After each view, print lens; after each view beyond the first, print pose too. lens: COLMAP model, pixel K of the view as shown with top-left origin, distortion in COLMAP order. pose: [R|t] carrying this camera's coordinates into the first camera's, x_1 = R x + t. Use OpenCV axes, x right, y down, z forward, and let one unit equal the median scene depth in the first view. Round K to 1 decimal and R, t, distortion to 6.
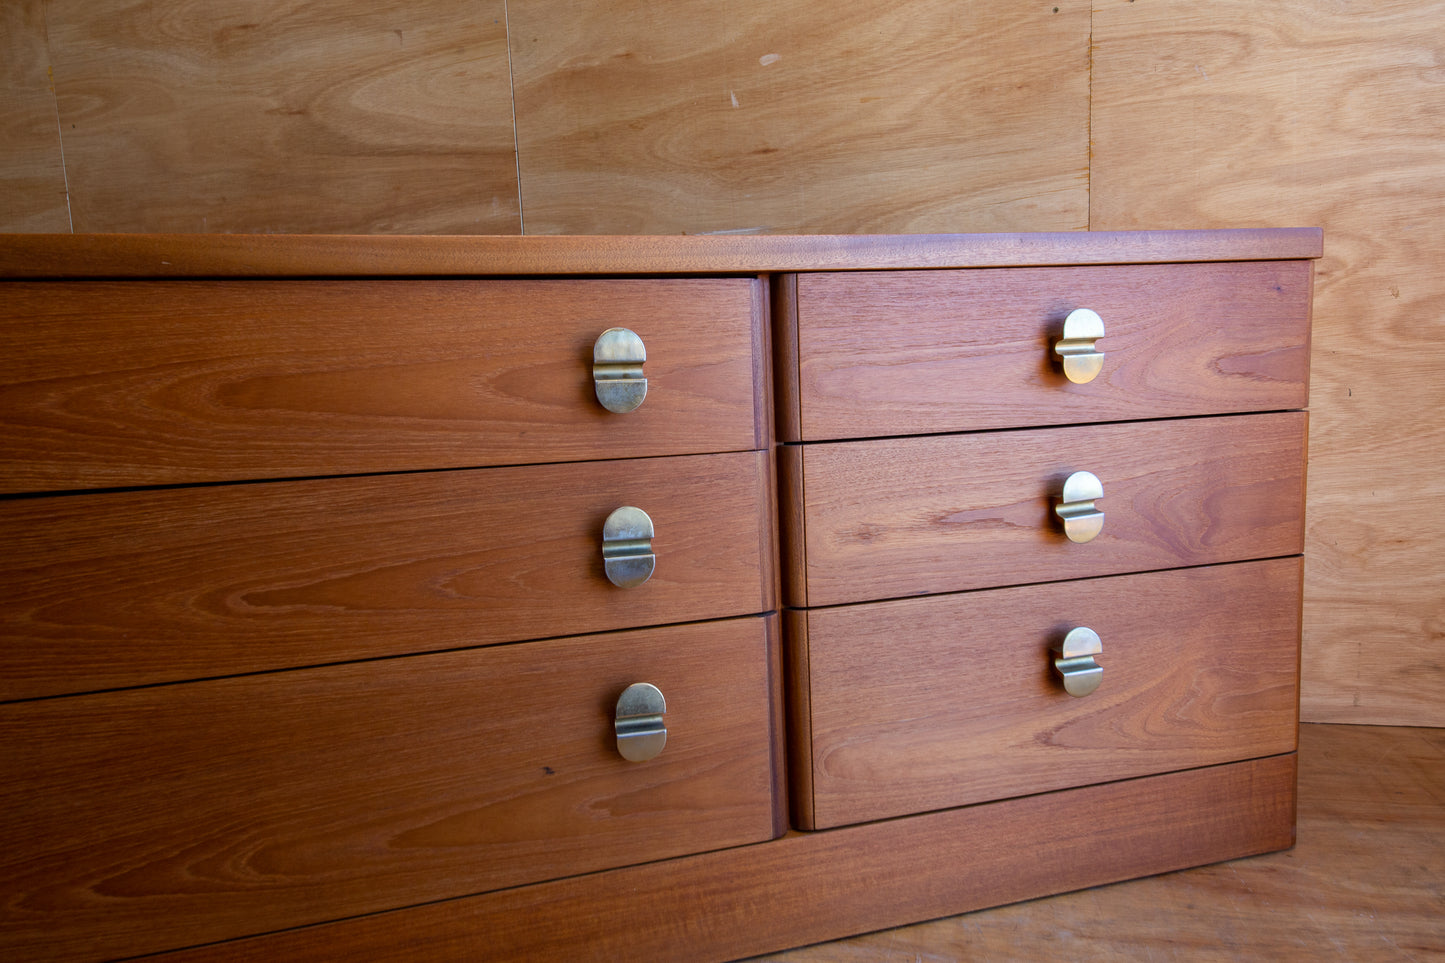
lens RADIAL K [[904.9, 0, 720.8], [0, 904.9, 490.4], [0, 0, 1]] dist [0.067157, -0.037617]
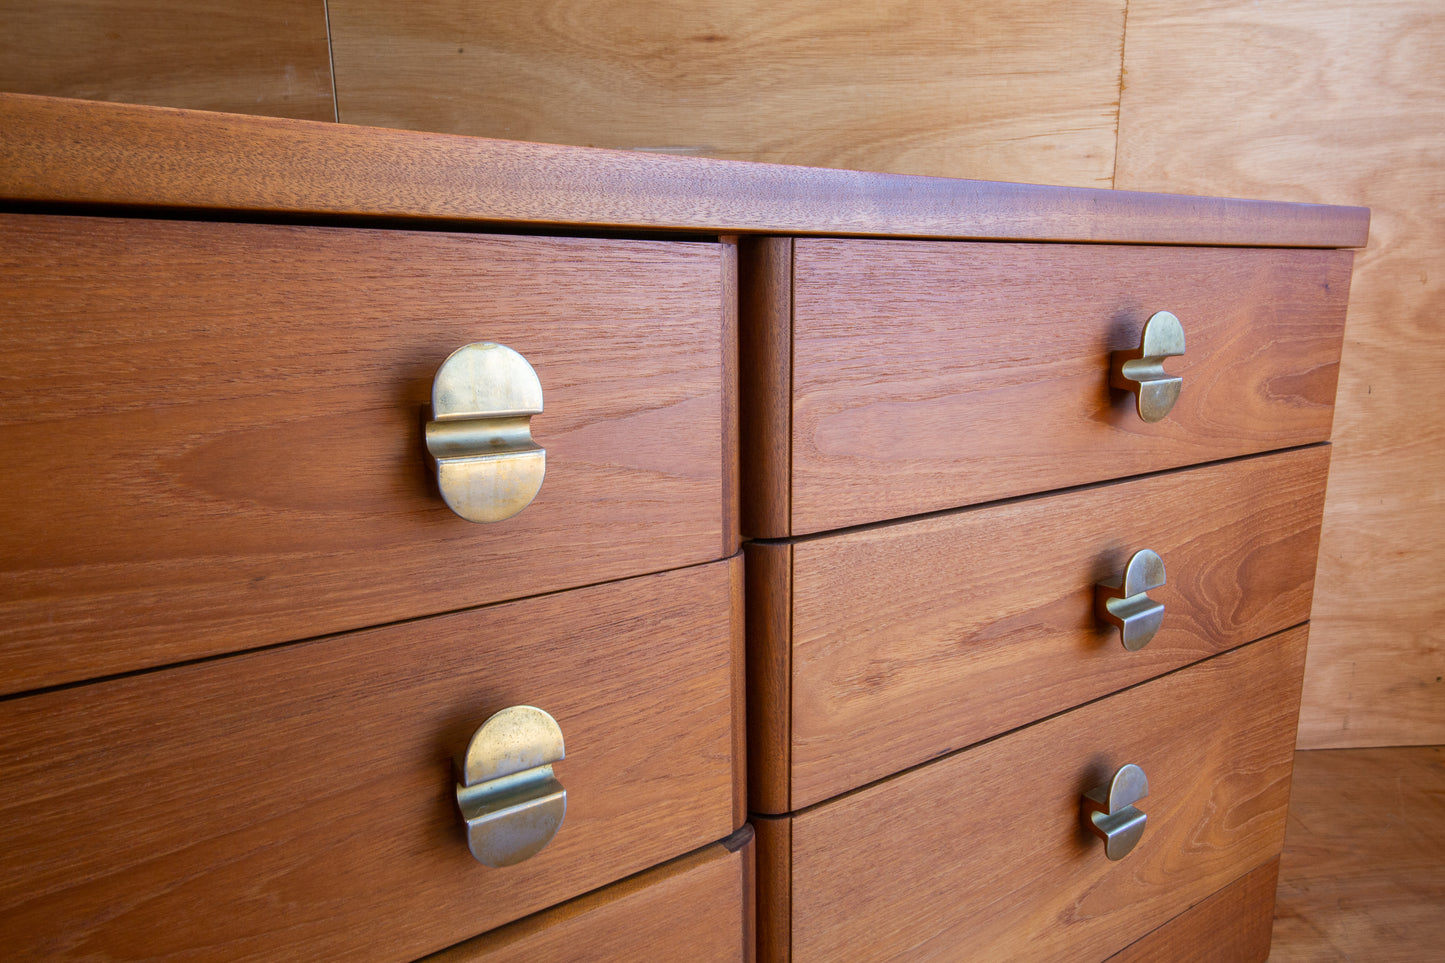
lens RADIAL K [[879.4, 0, 734.7], [0, 879.4, 474.9], [0, 0, 1]] dist [0.047983, -0.022676]
pose [[0.962552, -0.021554, 0.270240, -0.131266], [0.004500, 0.997967, 0.063570, -0.074987], [-0.271061, -0.059973, 0.960692, 0.309236]]
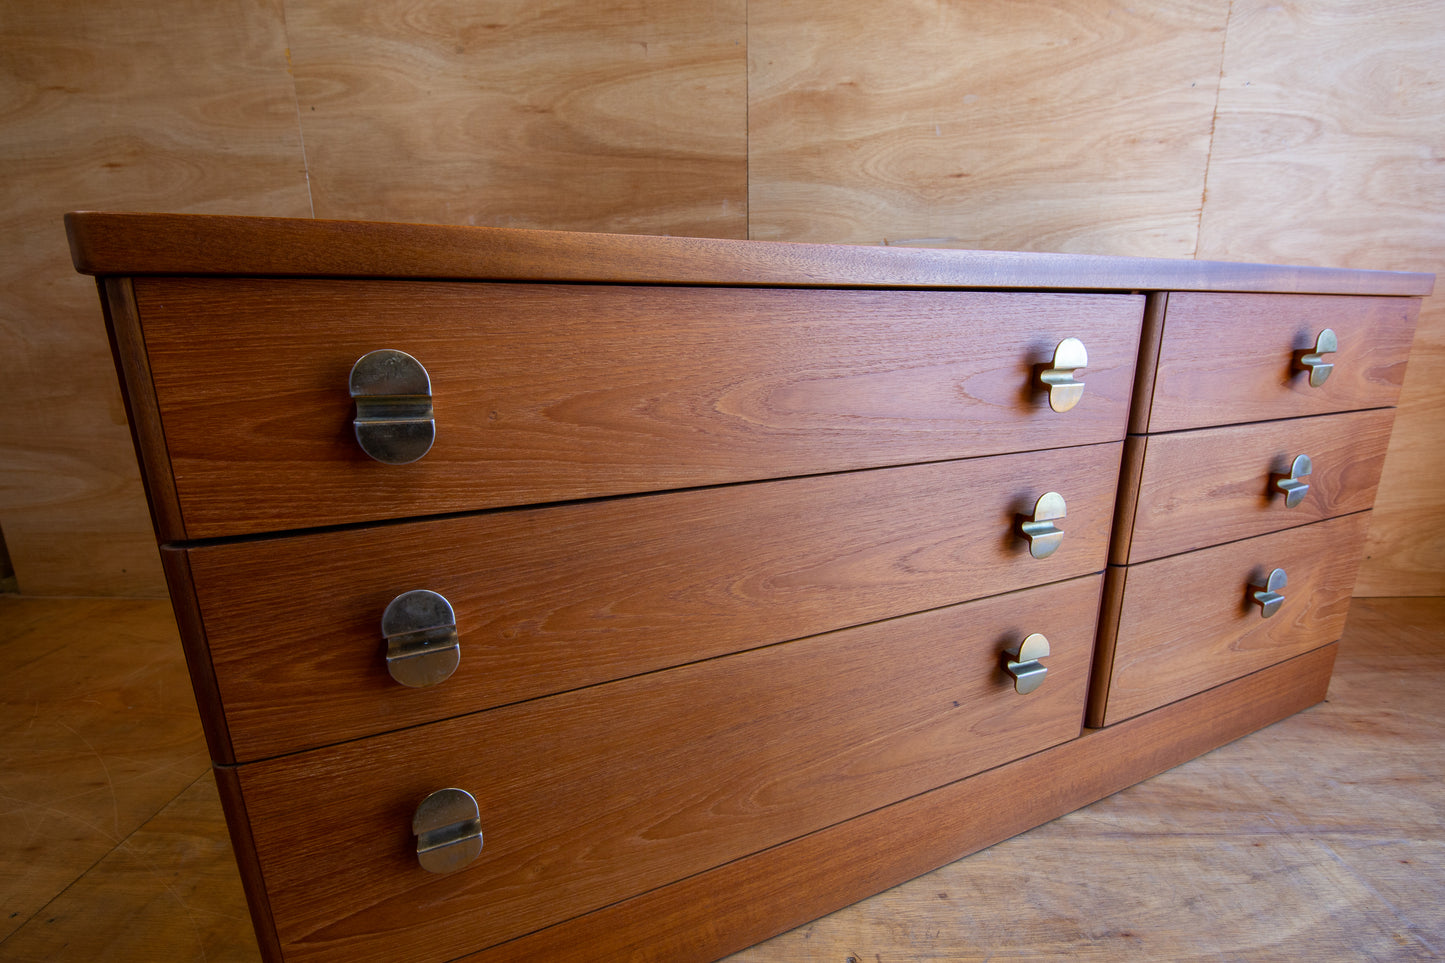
lens RADIAL K [[608.2, 0, 725.0], [0, 608.2, 485.6], [0, 0, 1]] dist [0.008291, -0.009685]
pose [[0.982353, -0.017649, 0.186200, -0.438314], [-0.003522, 0.993616, 0.112760, -0.043566], [-0.187001, -0.111426, 0.976020, 0.202109]]
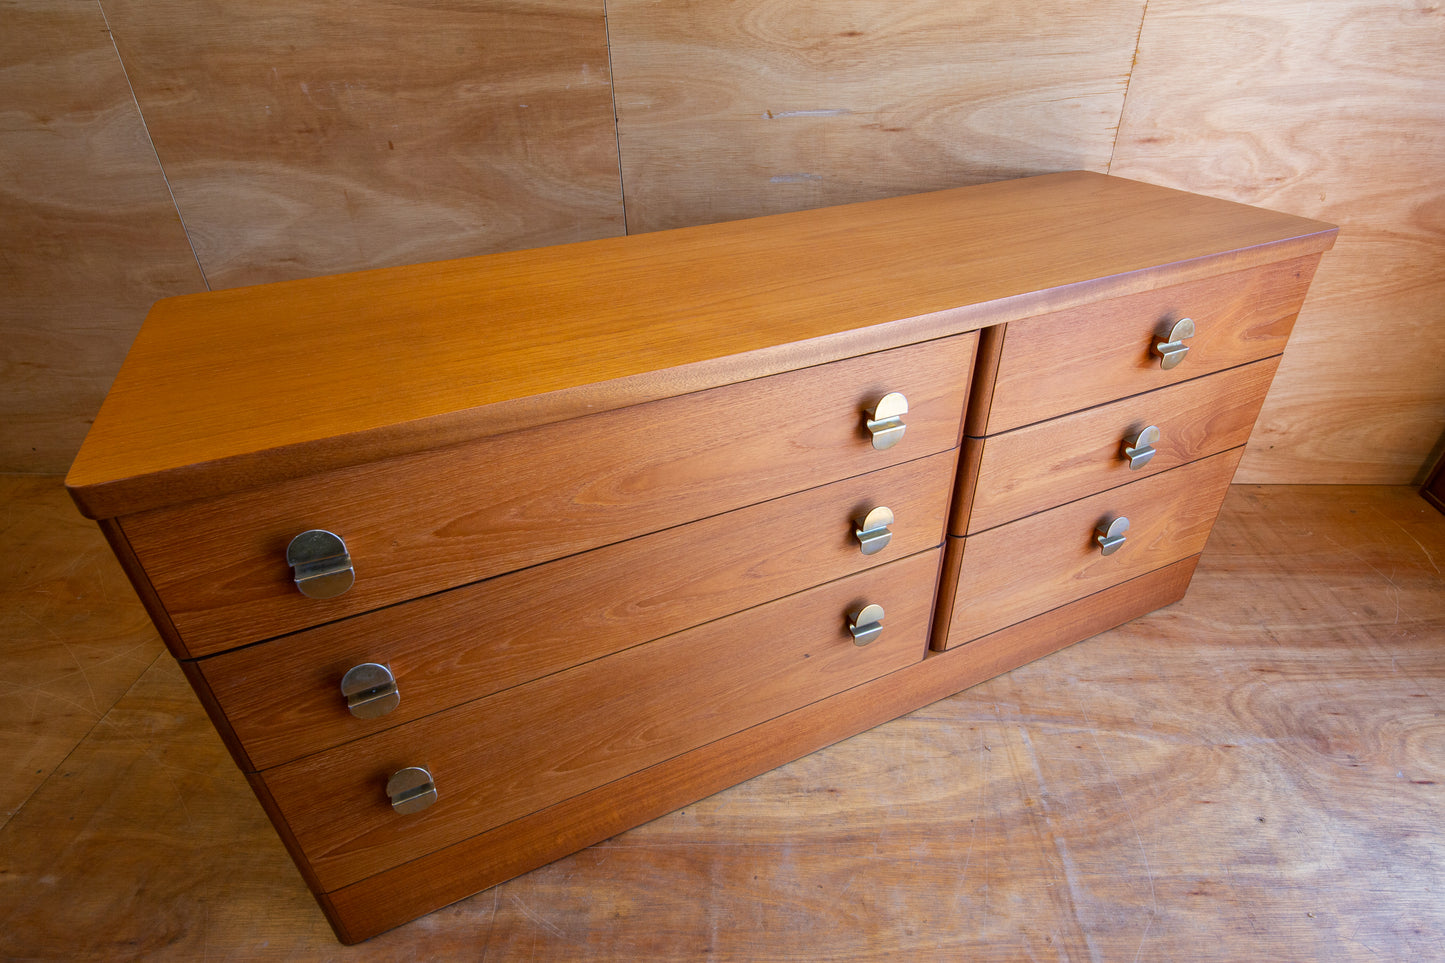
lens RADIAL K [[746.7, 0, 718.3], [0, 746.7, 474.8], [0, 0, 1]] dist [0.024983, -0.018114]
pose [[0.986657, -0.071749, 0.146151, -0.279078], [0.003728, 0.907383, 0.420289, -0.278629], [-0.162770, -0.414136, 0.895543, 0.014803]]
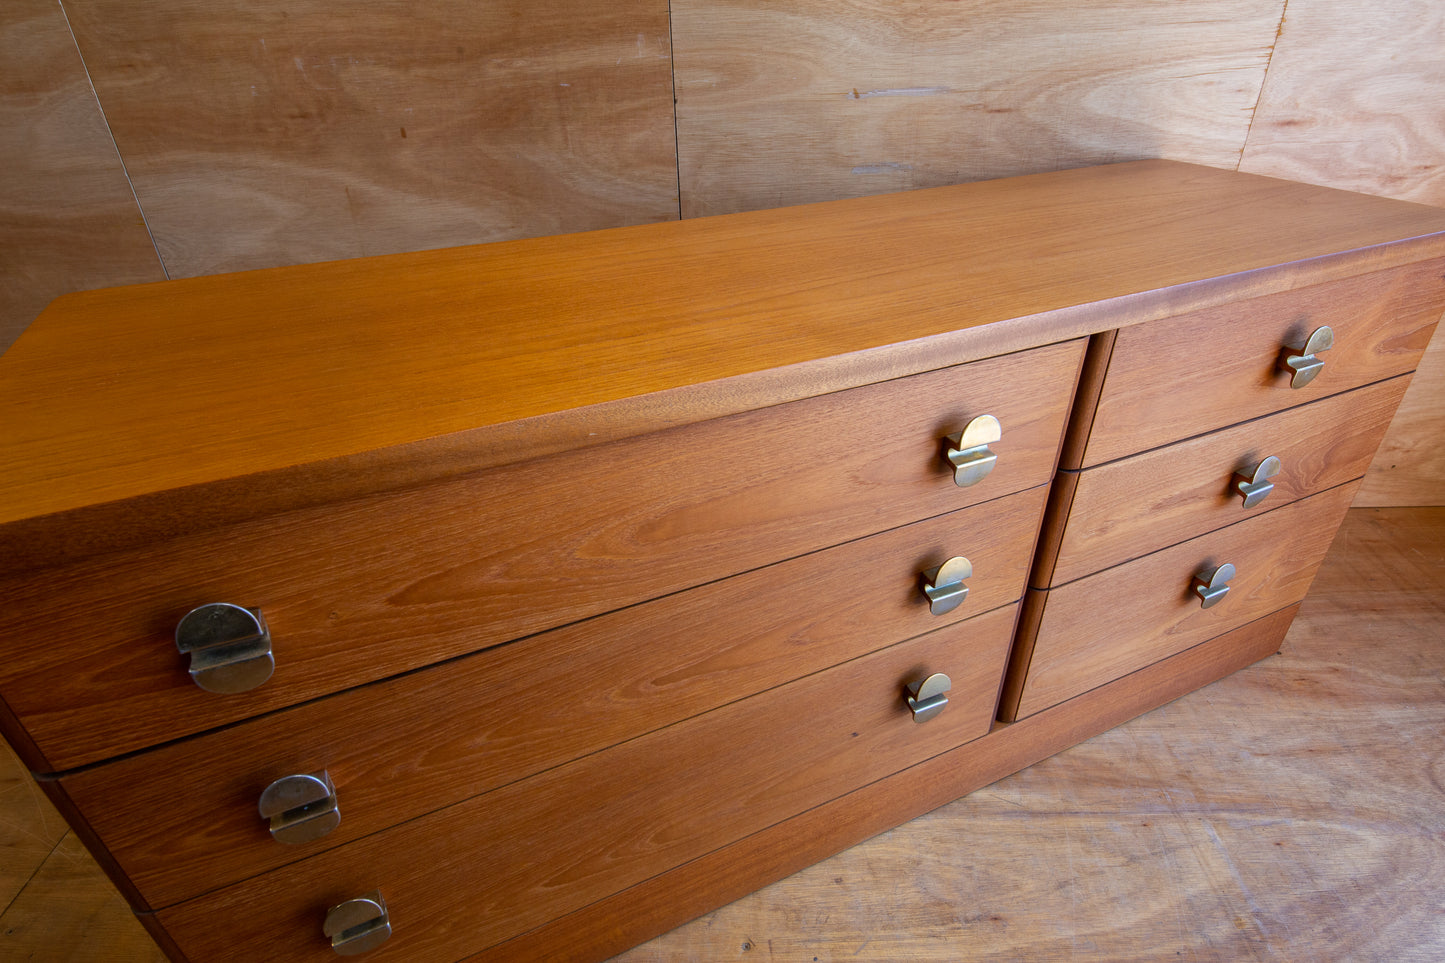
lens RADIAL K [[746.7, 0, 722.7], [0, 746.7, 479.0], [0, 0, 1]] dist [0.024983, -0.018114]
pose [[0.978168, -0.090334, 0.187157, -0.374523], [0.006551, 0.913541, 0.406694, -0.243560], [-0.207714, -0.396589, 0.894188, 0.183344]]
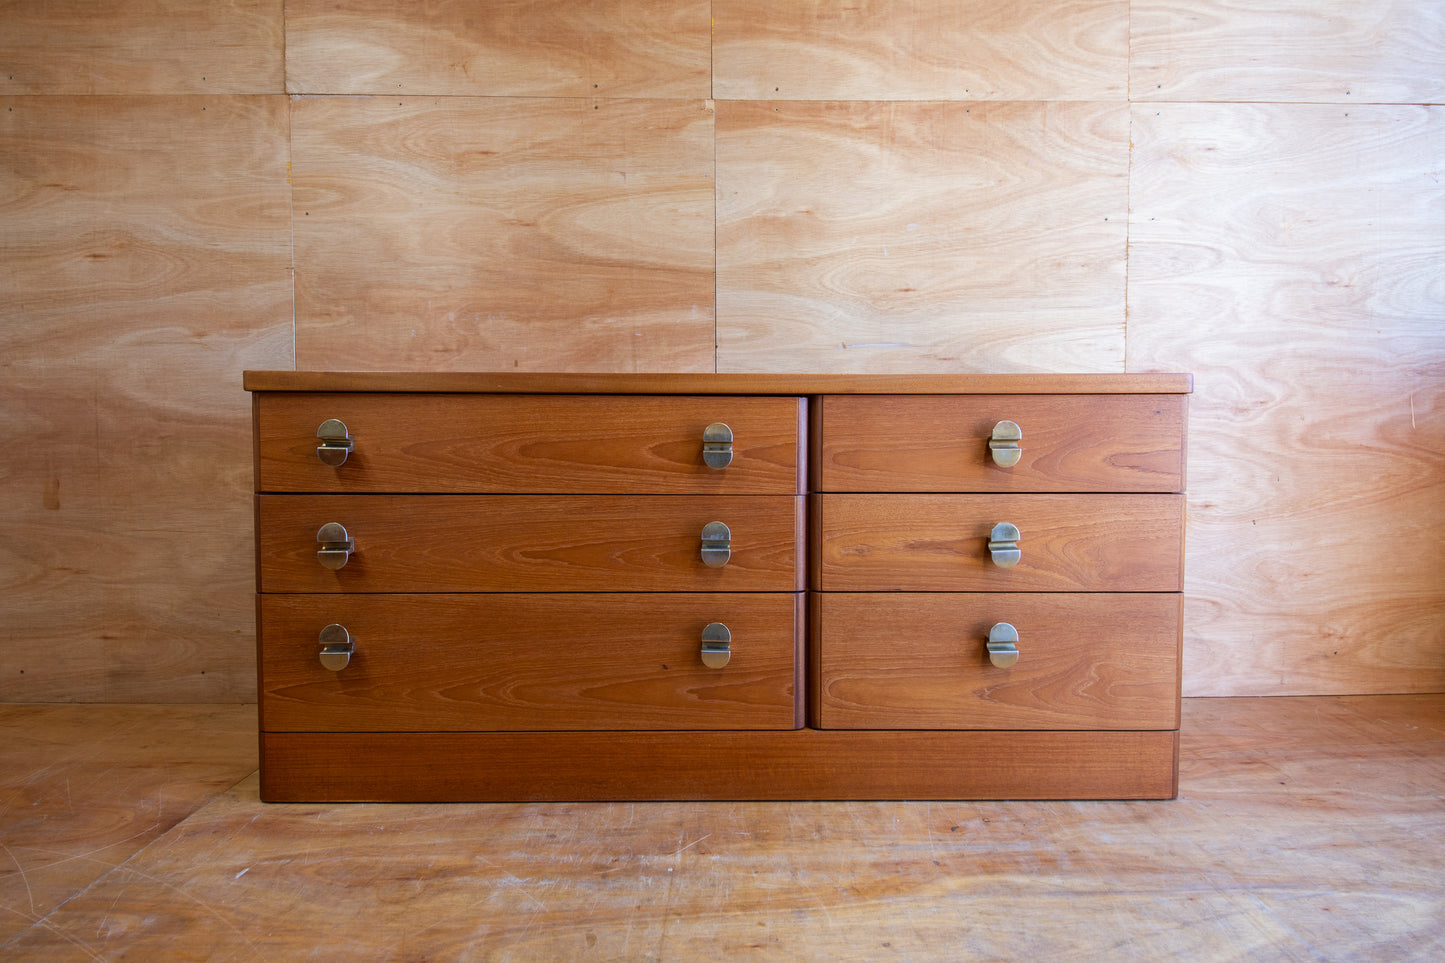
lens RADIAL K [[715.0, 0, 741.0], [0, 715.0, 473.2], [0, 0, 1]] dist [0.034242, -0.024963]
pose [[0.970961, 0.032069, 0.237080, -0.452255], [-0.011428, 0.996061, -0.087931, 0.002431], [-0.238966, 0.082668, 0.967503, 0.034781]]
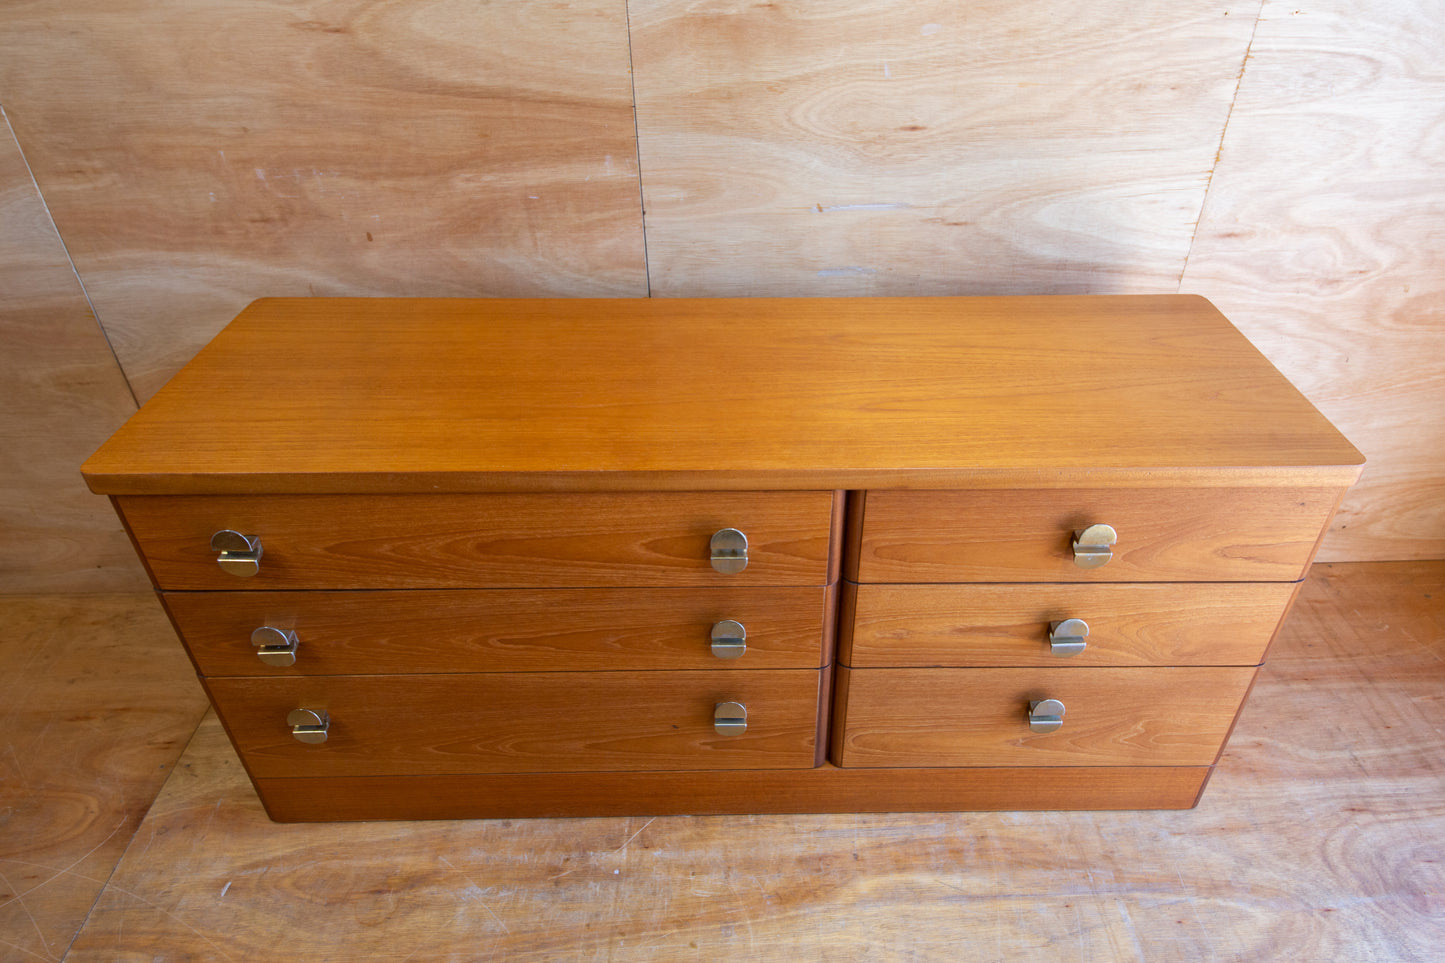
lens RADIAL K [[879.4, 0, 758.2], [0, 879.4, 451.7], [0, 0, 1]] dist [0.047983, -0.022676]
pose [[0.965849, -0.108617, 0.235241, -0.372089], [-0.011221, 0.889508, 0.456783, -0.502606], [-0.258863, -0.443823, 0.857911, 0.094152]]
